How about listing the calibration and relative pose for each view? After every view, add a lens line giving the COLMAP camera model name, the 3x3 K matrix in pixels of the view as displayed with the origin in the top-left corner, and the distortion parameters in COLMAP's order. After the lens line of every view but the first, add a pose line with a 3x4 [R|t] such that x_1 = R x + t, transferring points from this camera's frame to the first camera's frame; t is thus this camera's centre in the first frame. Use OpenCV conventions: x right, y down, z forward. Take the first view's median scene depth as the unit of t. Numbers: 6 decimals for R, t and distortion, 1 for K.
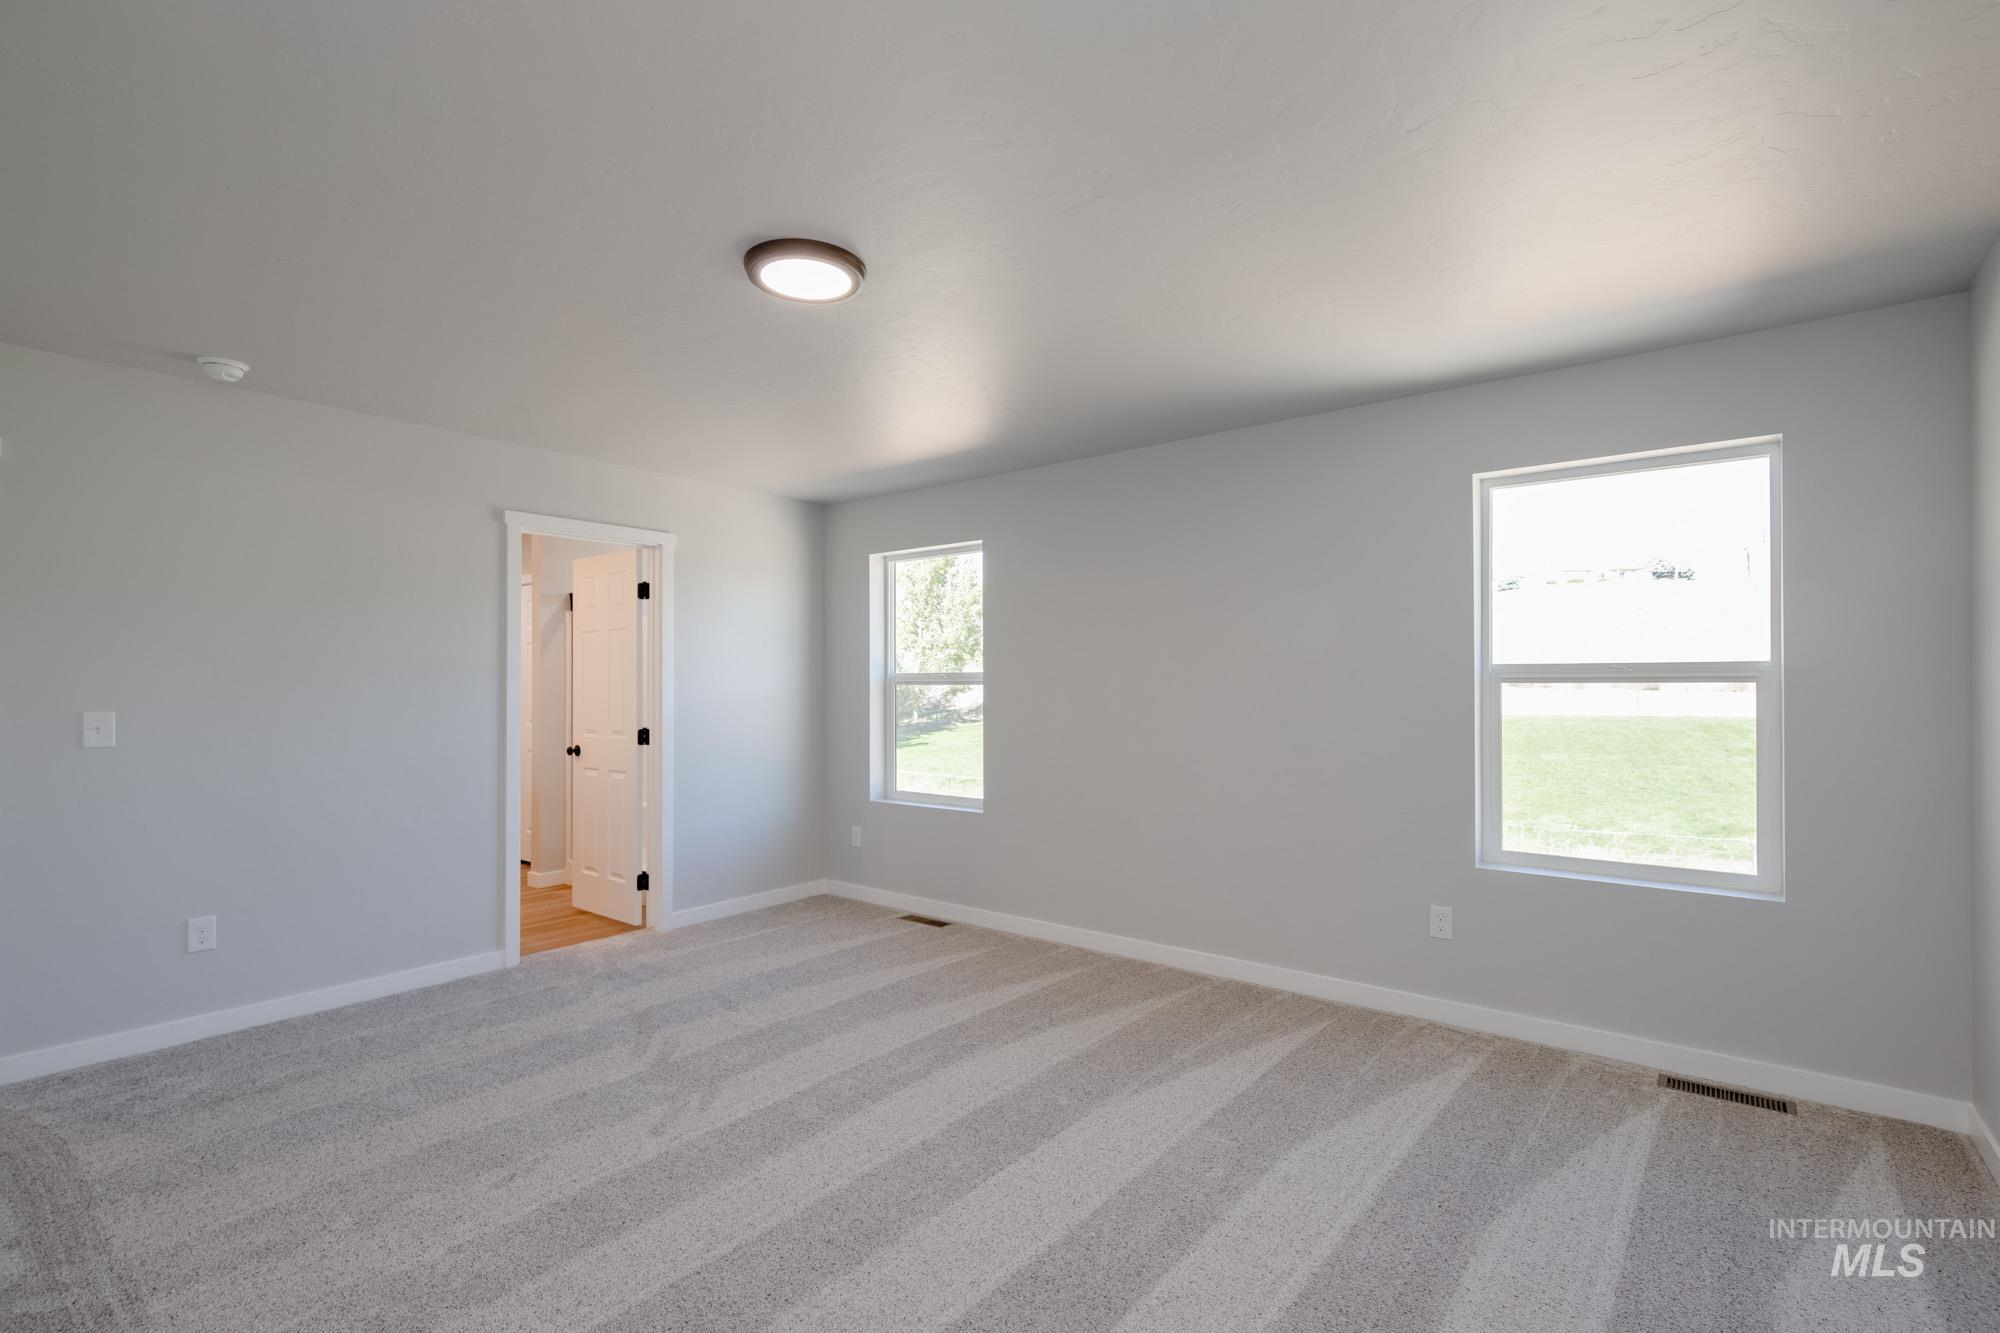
lens RADIAL K [[907.5, 0, 1000.6], [0, 907.5, 690.4], [0, 0, 1]] dist [0.000687, -0.000528]
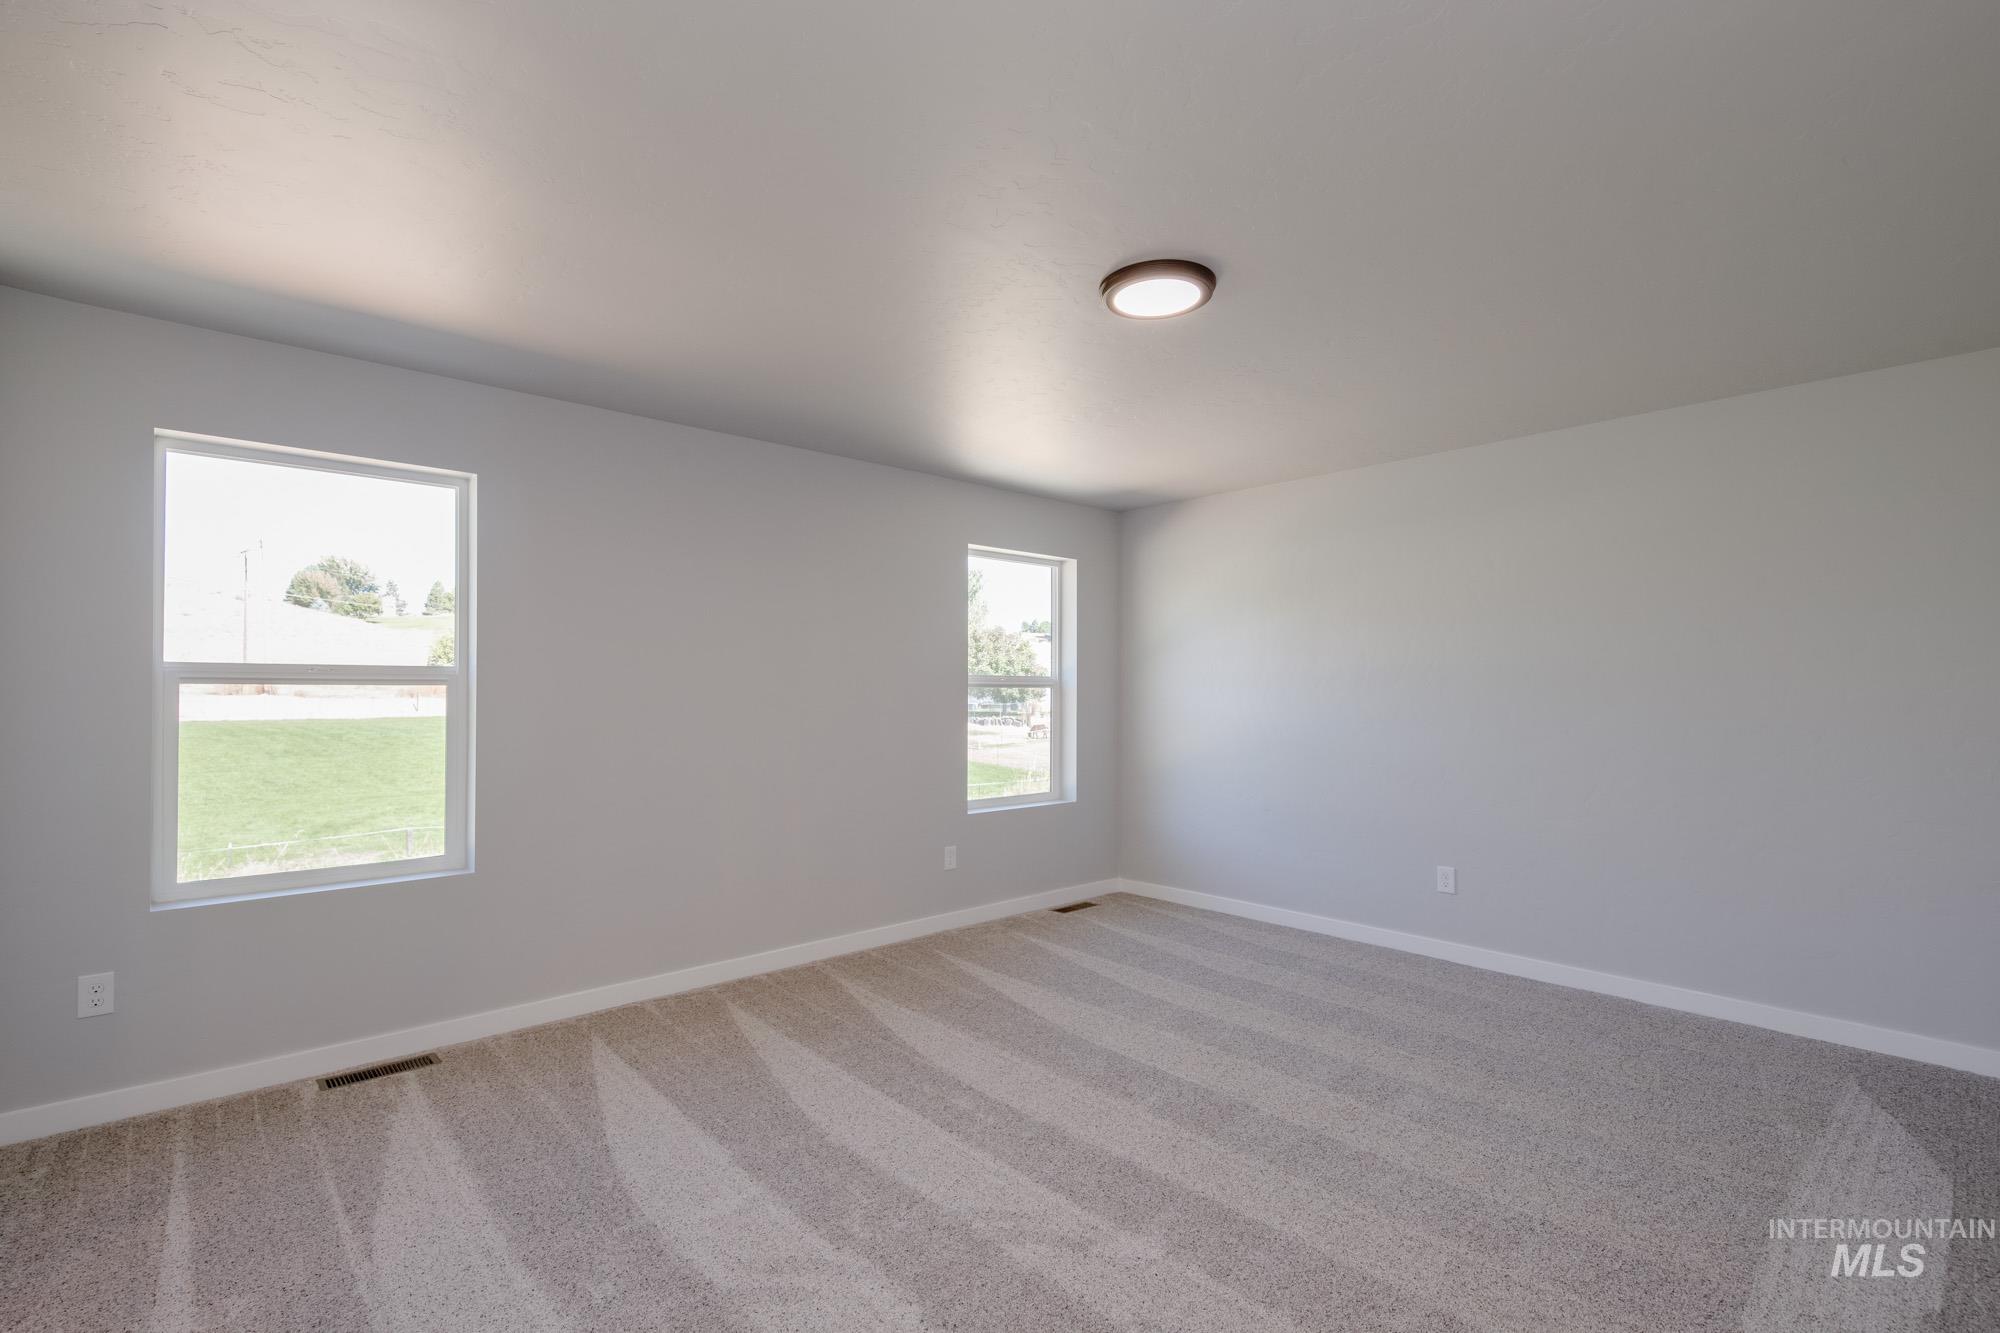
lens RADIAL K [[907.5, 0, 1000.6], [0, 907.5, 690.4], [0, 0, 1]] dist [0.000687, -0.000528]
pose [[0.158053, 0.001727, 0.987429, -0.287565], [0.000569, 0.999998, -0.001840, -0.000104], [-0.987431, 0.000853, 0.158051, 0.228852]]
